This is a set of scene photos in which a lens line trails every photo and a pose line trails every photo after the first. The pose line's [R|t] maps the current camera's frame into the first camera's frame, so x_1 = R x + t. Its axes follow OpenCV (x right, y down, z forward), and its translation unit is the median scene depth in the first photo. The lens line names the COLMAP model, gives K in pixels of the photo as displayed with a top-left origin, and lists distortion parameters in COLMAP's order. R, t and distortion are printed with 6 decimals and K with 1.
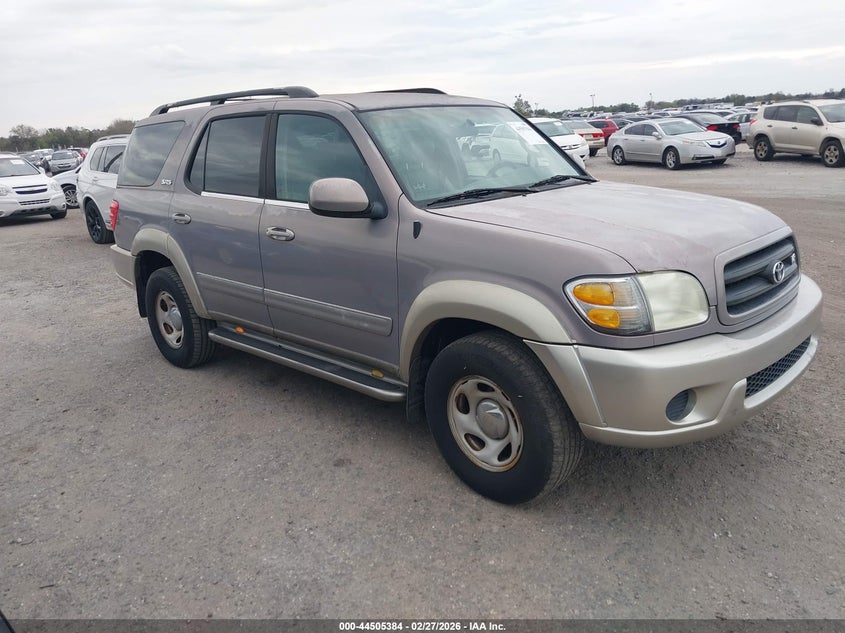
lens RADIAL K [[671.1, 0, 422.5], [0, 671.1, 316.5], [0, 0, 1]] dist [0.009177, -0.000247]
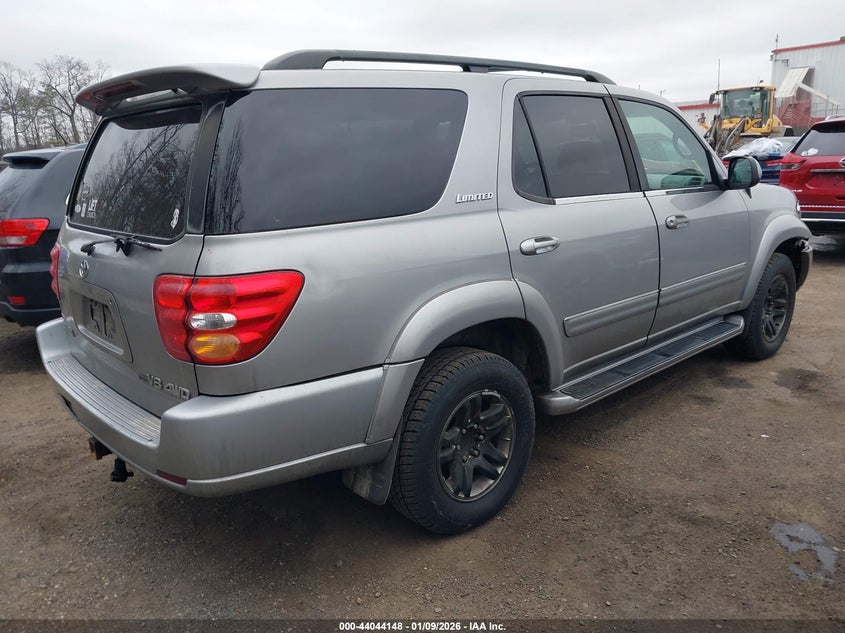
lens RADIAL K [[671.1, 0, 422.5], [0, 671.1, 316.5], [0, 0, 1]] dist [0.009177, -0.000247]
pose [[0.059030, -0.198241, 0.978374, -1.059068], [0.301280, 0.937919, 0.171867, -0.239398], [-0.951707, 0.284619, 0.115091, 1.121094]]
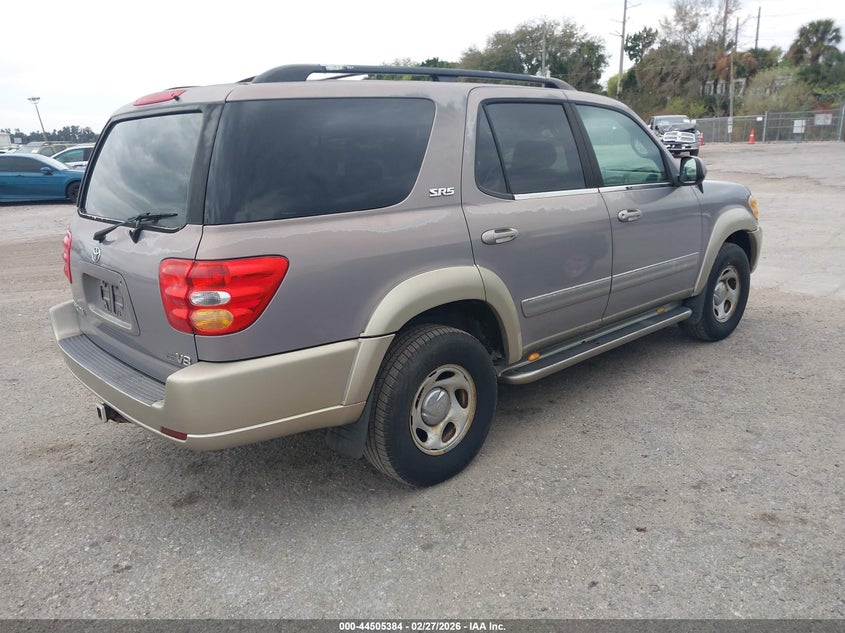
lens RADIAL K [[671.1, 0, 422.5], [0, 671.1, 316.5], [0, 0, 1]] dist [0.009177, -0.000247]
pose [[0.049813, -0.212772, 0.975831, -1.146033], [0.294795, 0.936647, 0.189180, -0.239026], [-0.954261, 0.278247, 0.109381, 1.091270]]
